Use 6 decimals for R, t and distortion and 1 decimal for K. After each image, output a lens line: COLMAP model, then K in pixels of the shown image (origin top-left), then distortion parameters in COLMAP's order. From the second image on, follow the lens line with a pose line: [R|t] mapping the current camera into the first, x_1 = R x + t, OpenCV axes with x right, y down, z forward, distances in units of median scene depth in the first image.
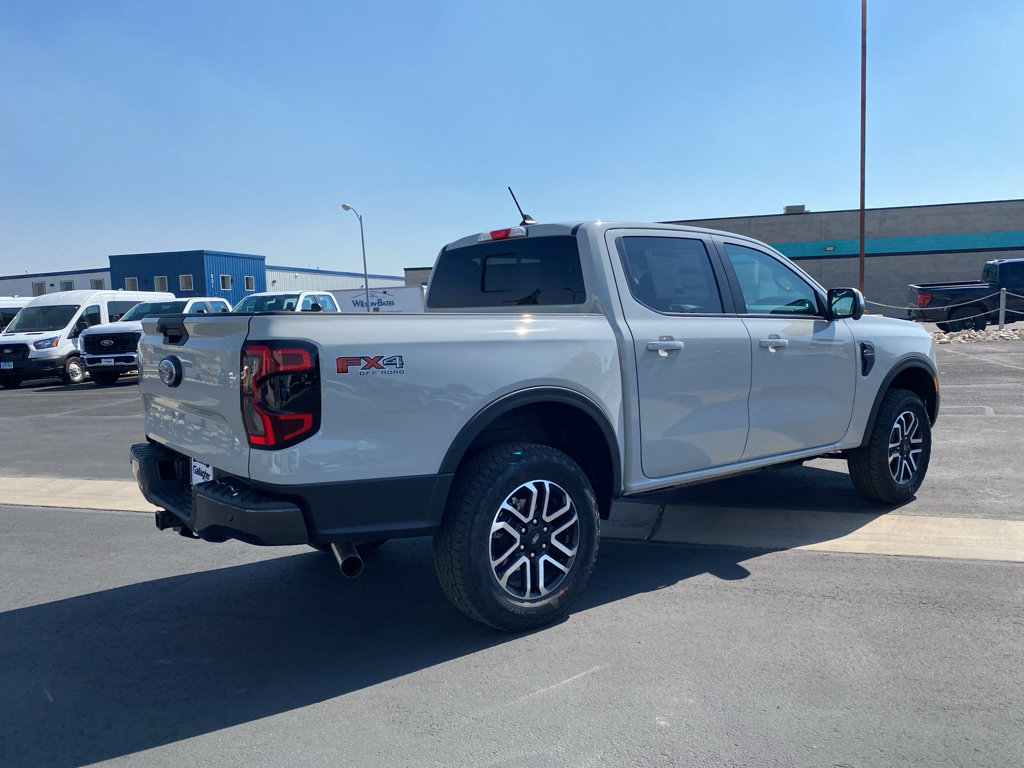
lens RADIAL K [[785.4, 0, 513.5], [0, 785.4, 379.5], [0, 0, 1]] dist [0.107283, -0.195705]
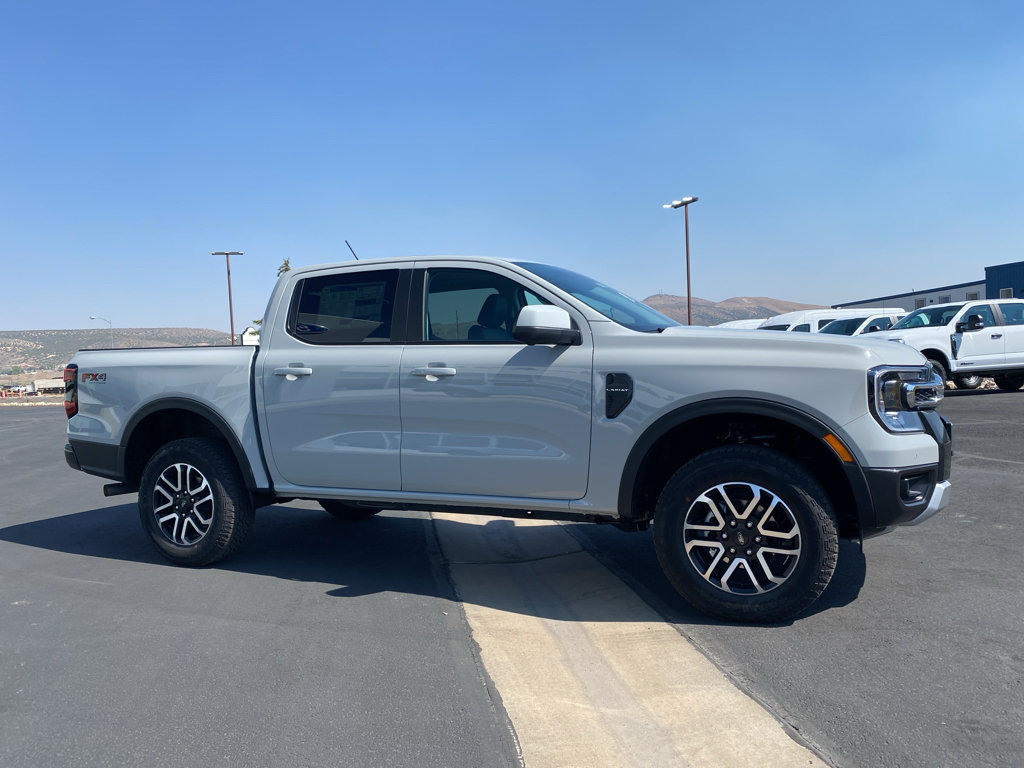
lens RADIAL K [[771.9, 0, 515.9], [0, 771.9, 391.4], [0, 0, 1]] dist [0.063700, -0.103412]
pose [[0.460198, 0.045916, -0.886628, 1.519735], [-0.045425, 0.998571, 0.028135, -0.067986], [0.886653, 0.027327, 0.461627, 0.862096]]
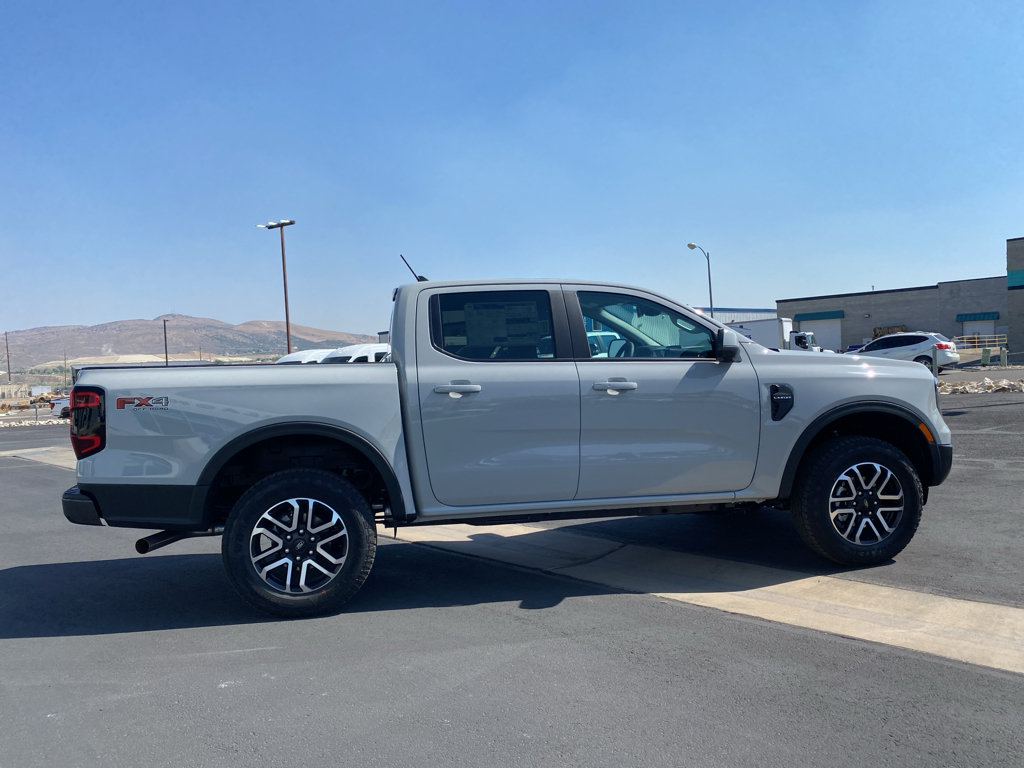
lens RADIAL K [[776.6, 0, 512.0], [0, 776.6, 384.0], [0, 0, 1]] dist [0.064117, -0.108287]
pose [[0.877439, 0.002119, -0.479683, 0.891063], [-0.019922, 0.999288, -0.032027, -0.017865], [0.479274, 0.037658, 0.876857, 0.074668]]
